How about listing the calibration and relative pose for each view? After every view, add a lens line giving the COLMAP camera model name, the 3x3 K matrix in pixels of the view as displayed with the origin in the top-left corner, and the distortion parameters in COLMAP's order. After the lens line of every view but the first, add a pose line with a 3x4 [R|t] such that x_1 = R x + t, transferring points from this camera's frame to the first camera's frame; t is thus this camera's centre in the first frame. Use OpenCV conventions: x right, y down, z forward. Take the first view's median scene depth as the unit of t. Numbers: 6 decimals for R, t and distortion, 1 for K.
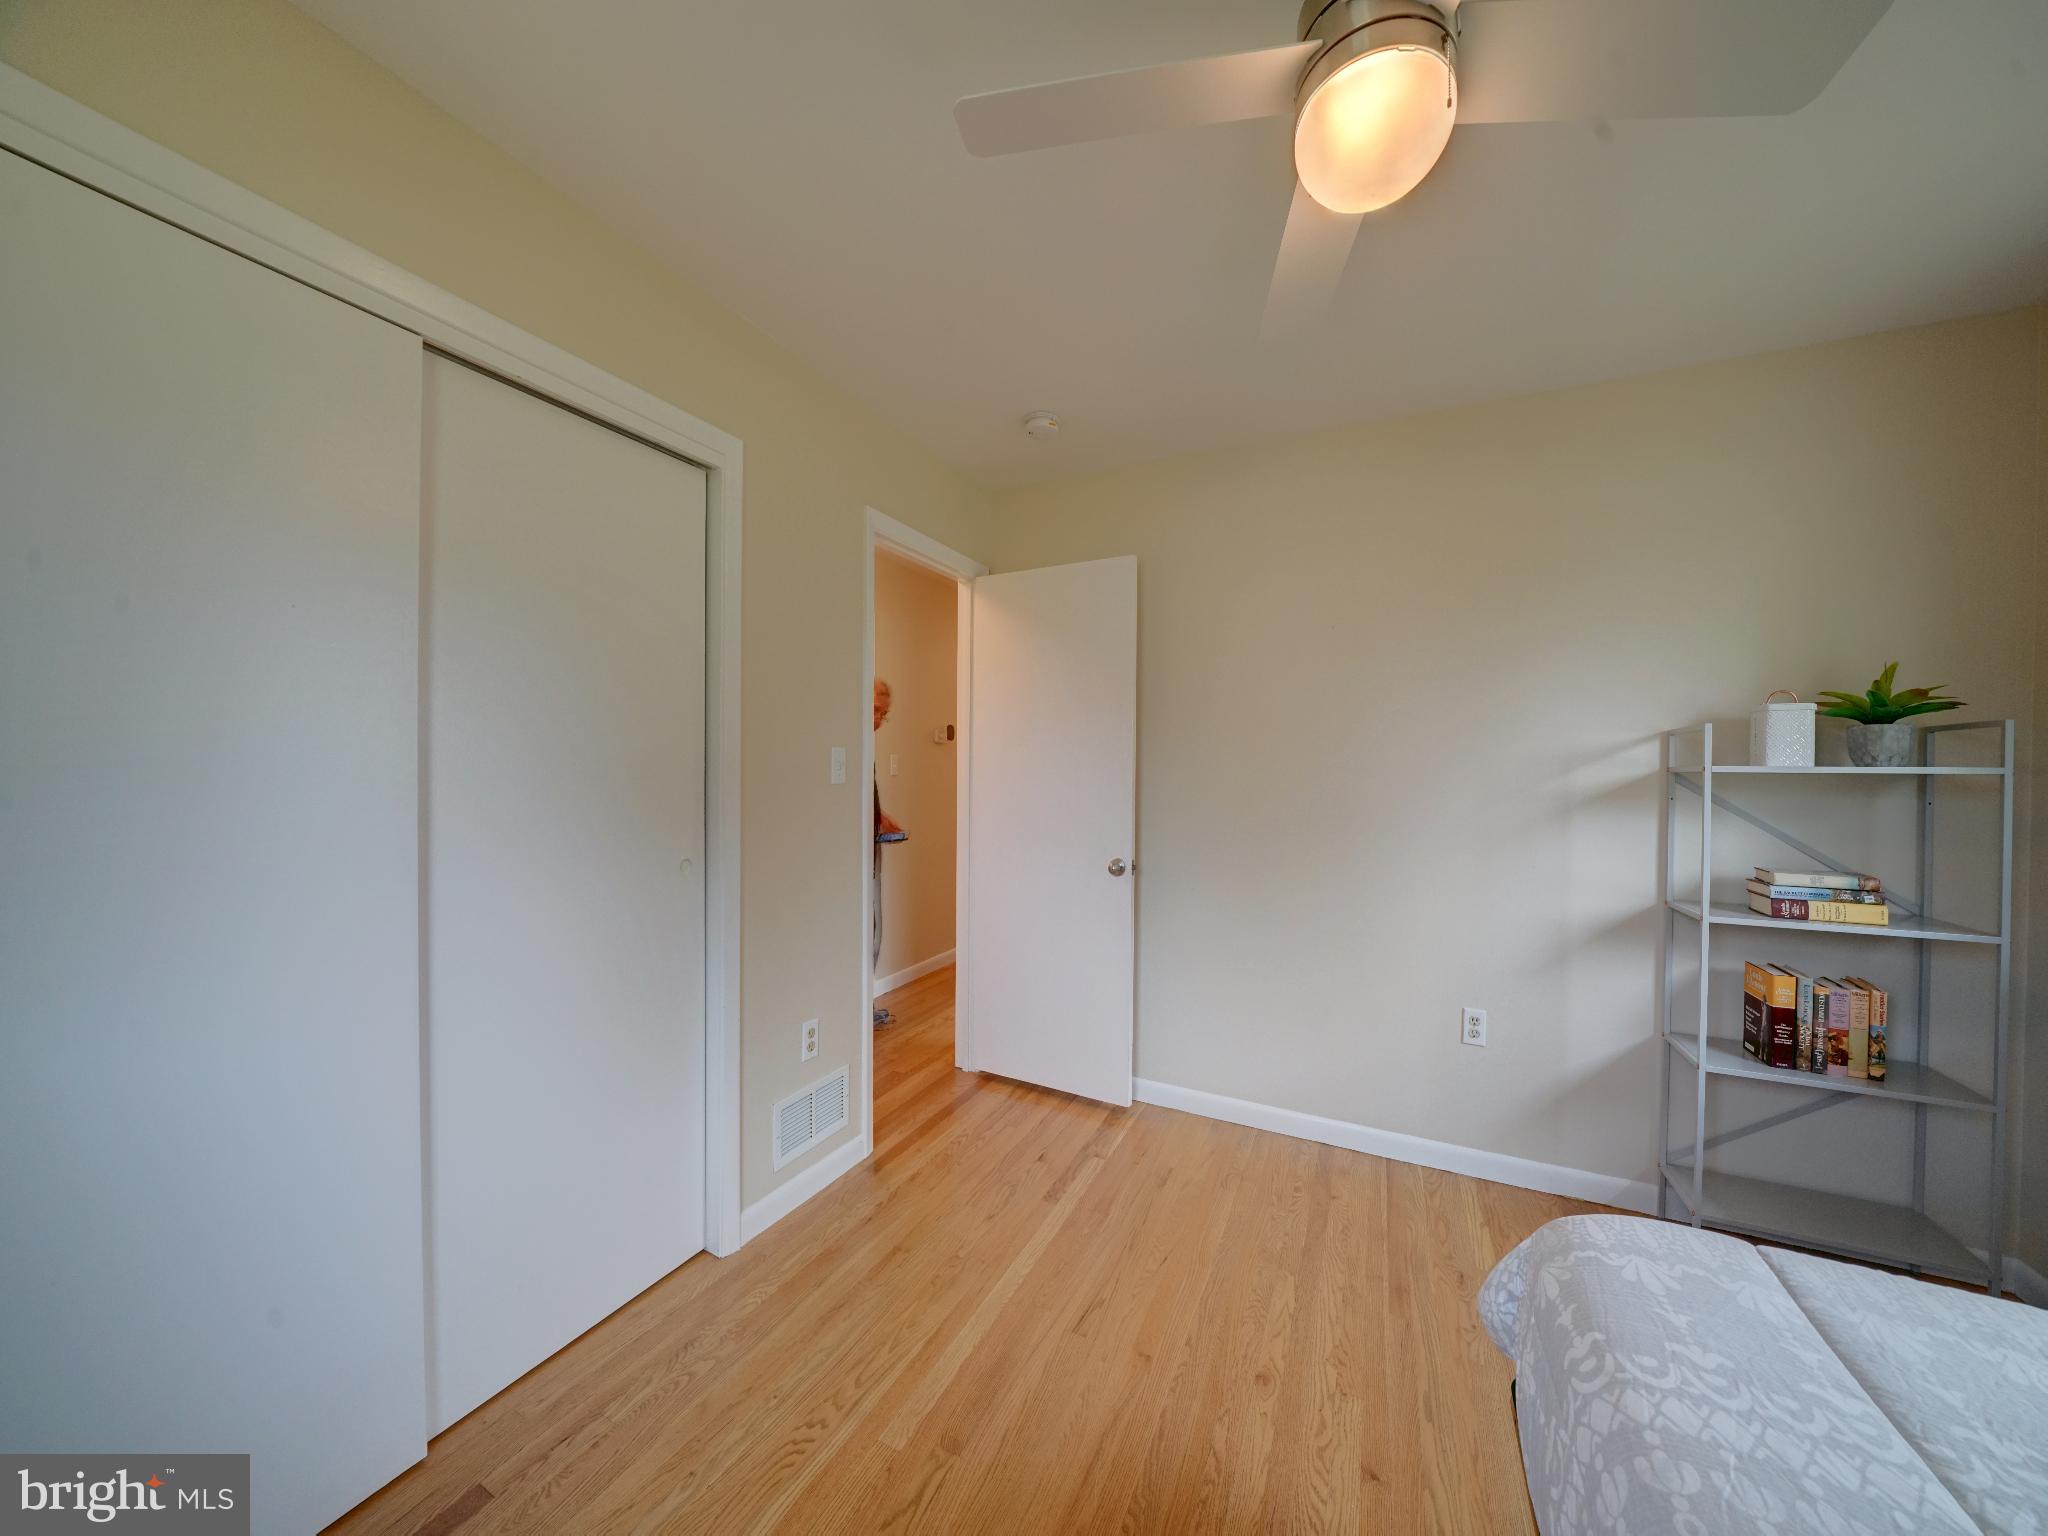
lens RADIAL K [[710.8, 0, 1010.5], [0, 710.8, 767.4], [0, 0, 1]] dist [-0.028390, 0.002669]
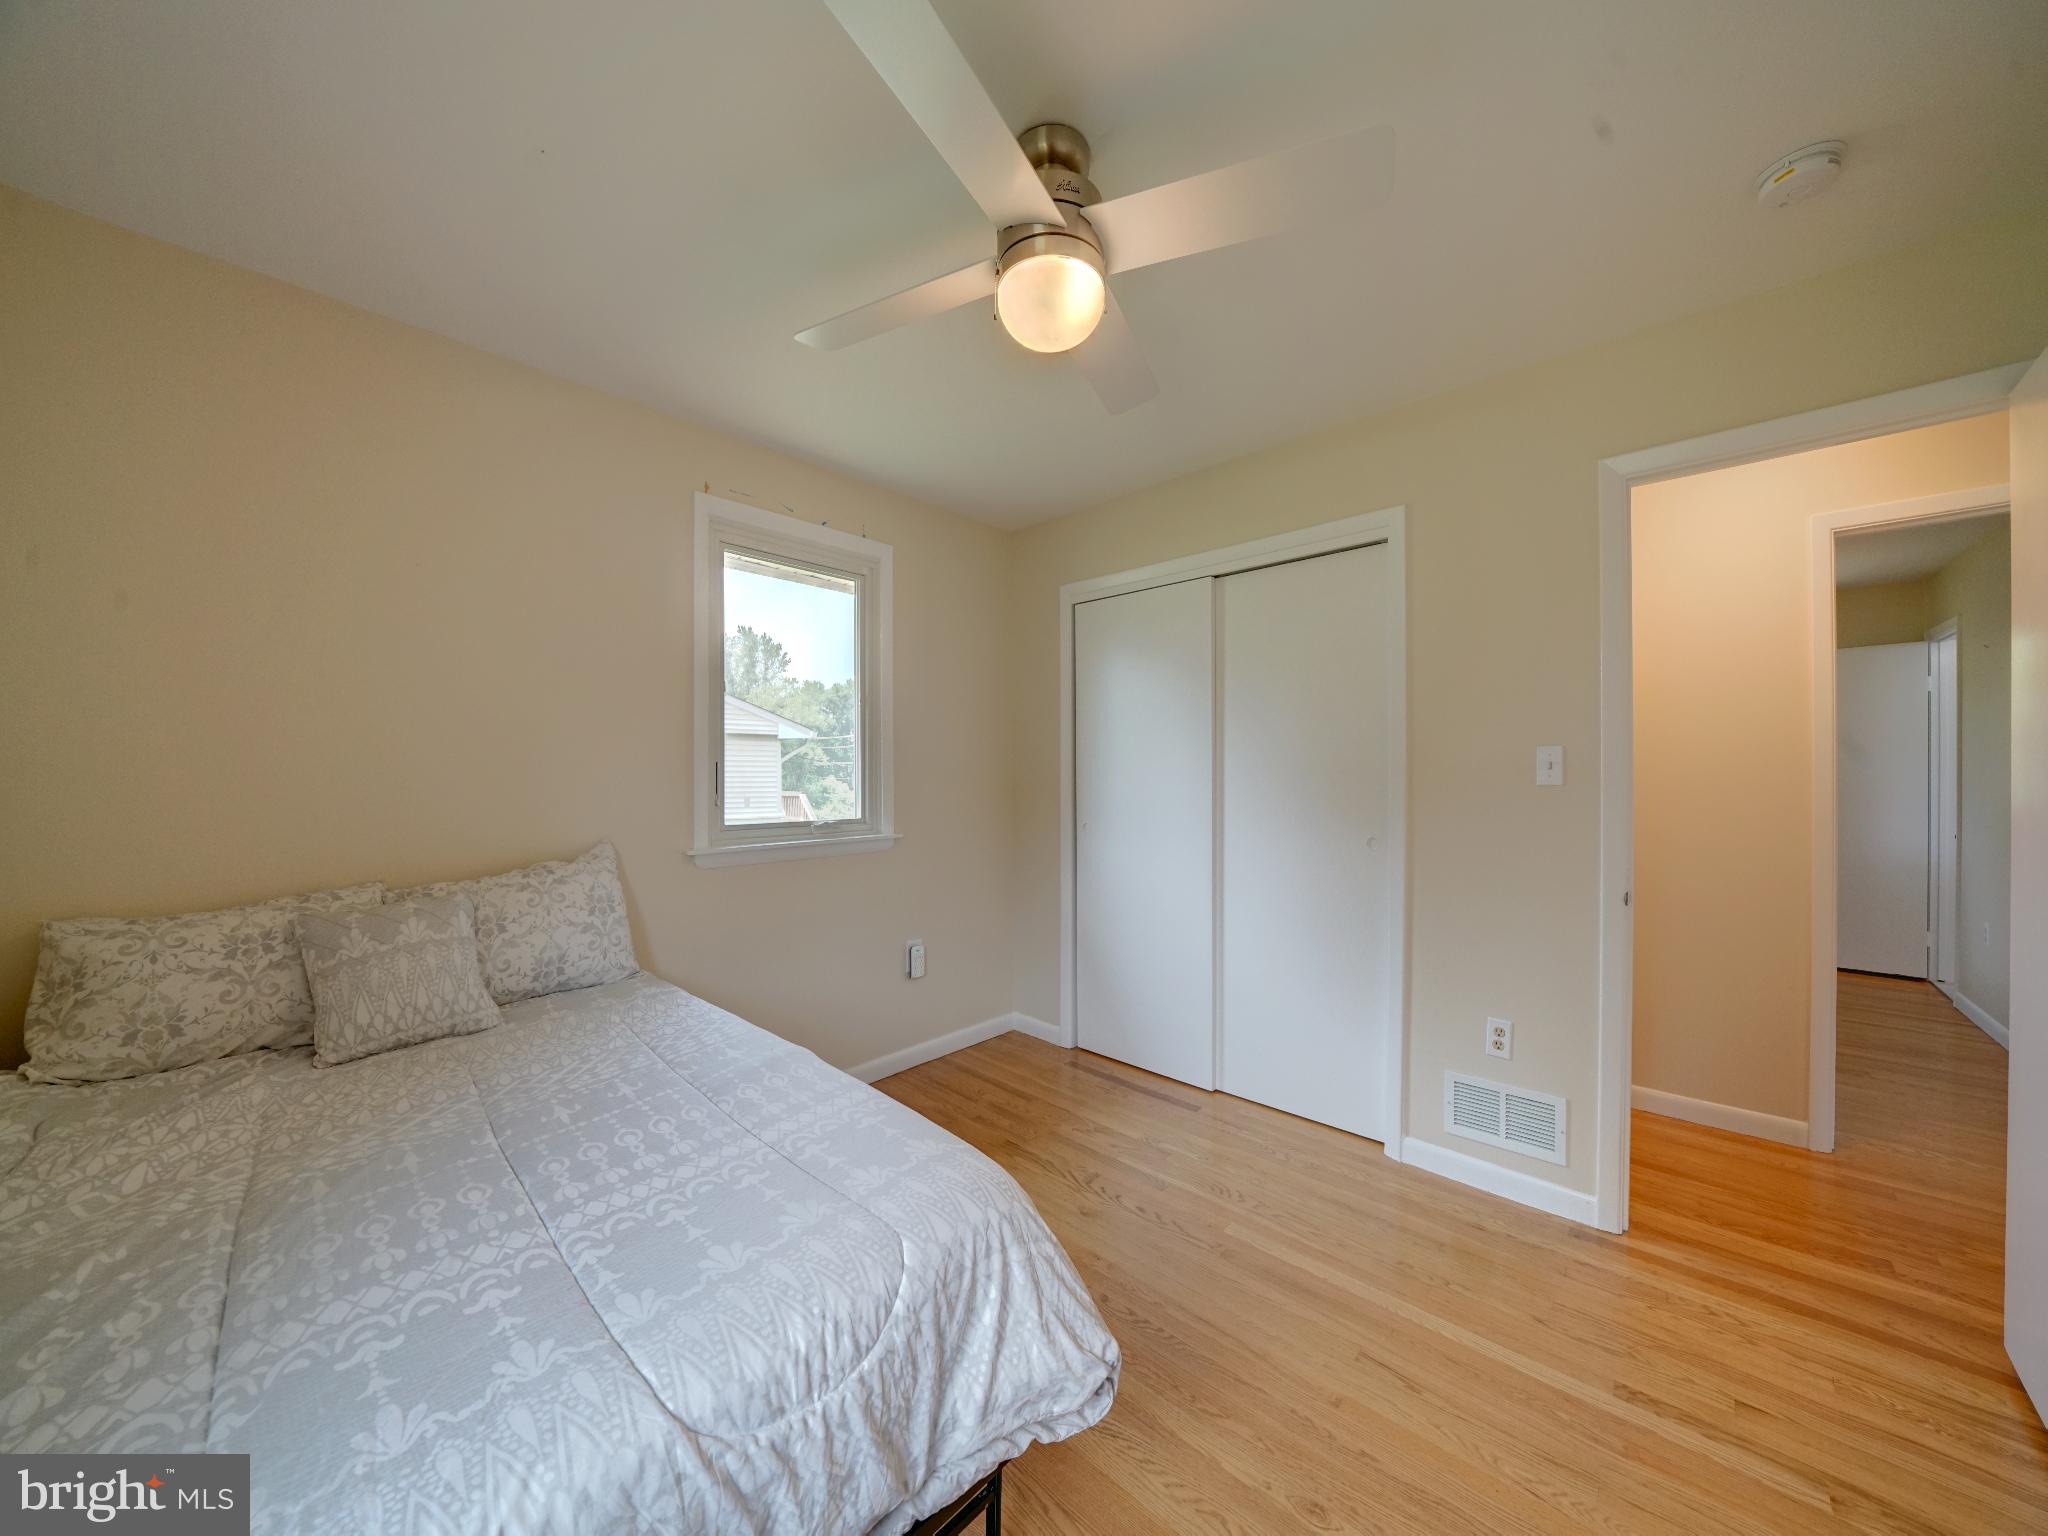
lens RADIAL K [[710.8, 0, 1021.3], [0, 710.8, 766.0], [0, 0, 1]] dist [-0.028390, 0.002669]
pose [[-0.281144, -0.021764, -0.959419, 0.907122], [-0.001329, 0.999751, -0.022289, 0.020492], [0.959665, -0.004991, -0.281103, 0.650481]]
